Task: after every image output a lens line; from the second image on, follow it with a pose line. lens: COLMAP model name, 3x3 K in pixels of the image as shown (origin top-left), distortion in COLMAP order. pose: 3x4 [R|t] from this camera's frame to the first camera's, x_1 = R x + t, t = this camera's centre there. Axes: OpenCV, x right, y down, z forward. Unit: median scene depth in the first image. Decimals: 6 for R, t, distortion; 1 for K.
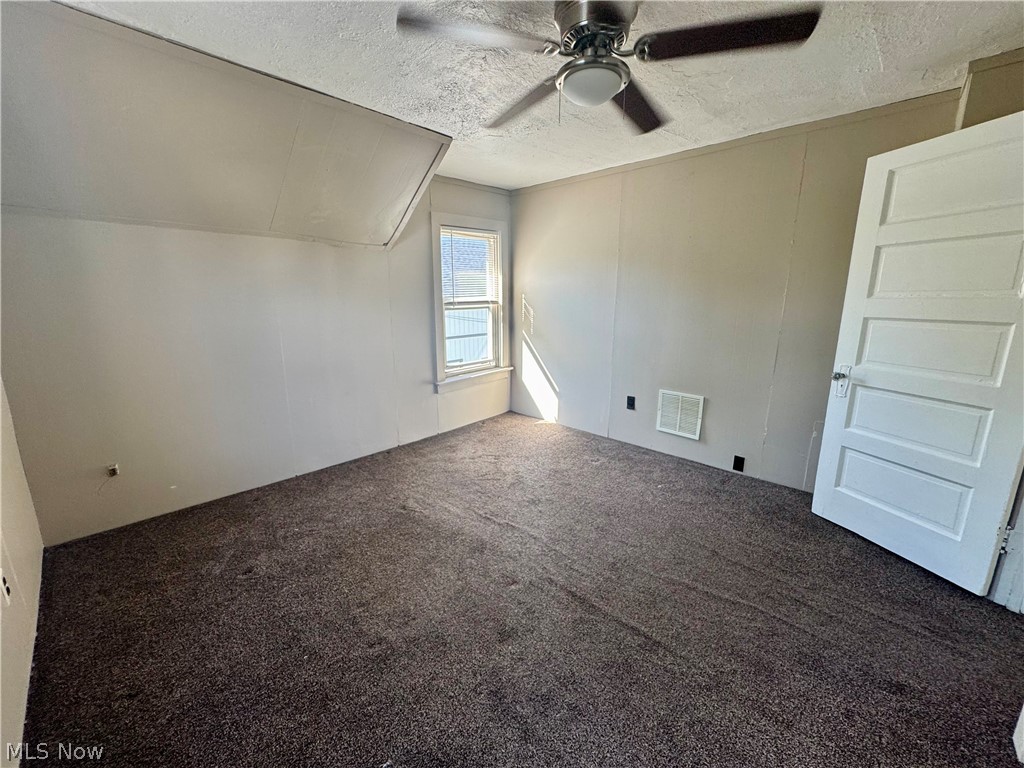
lens RADIAL K [[408.6, 0, 511.3], [0, 408.6, 381.9], [0, 0, 1]] dist [-0.000581, -0.000211]
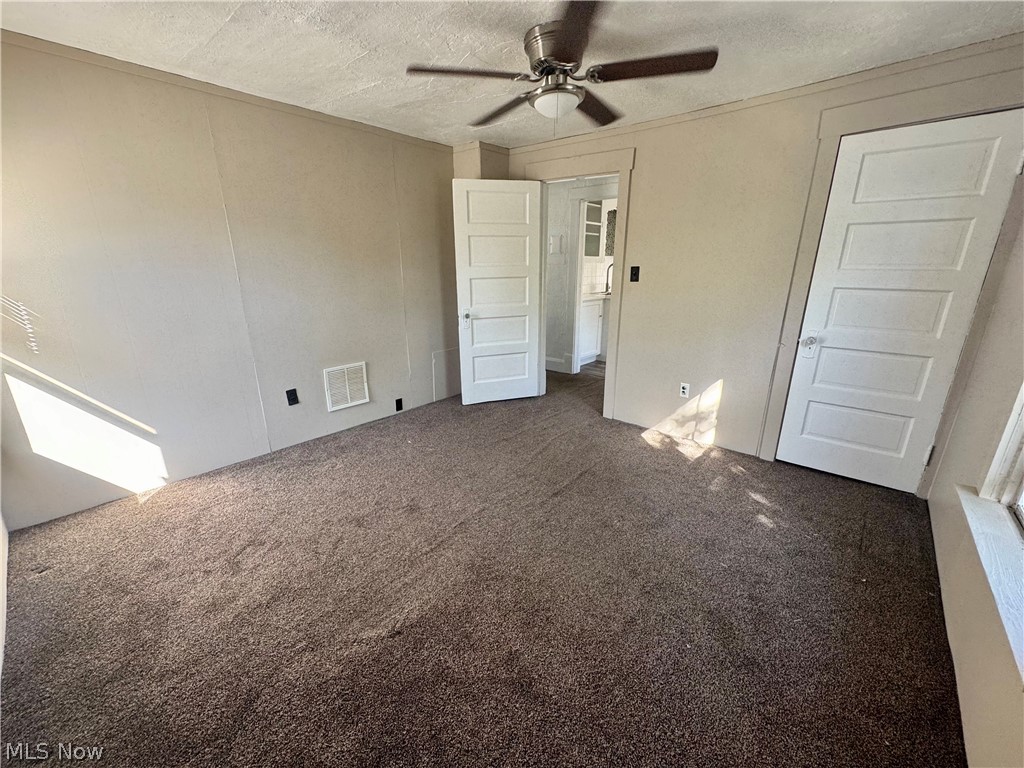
lens RADIAL K [[408.6, 0, 511.1], [0, 408.6, 384.1], [0, 0, 1]] dist [-0.000581, -0.000211]
pose [[-0.032086, -0.292414, 0.955753, -0.592672], [0.215685, 0.931689, 0.292292, -0.140151], [-0.975936, 0.215520, 0.033175, 0.589100]]
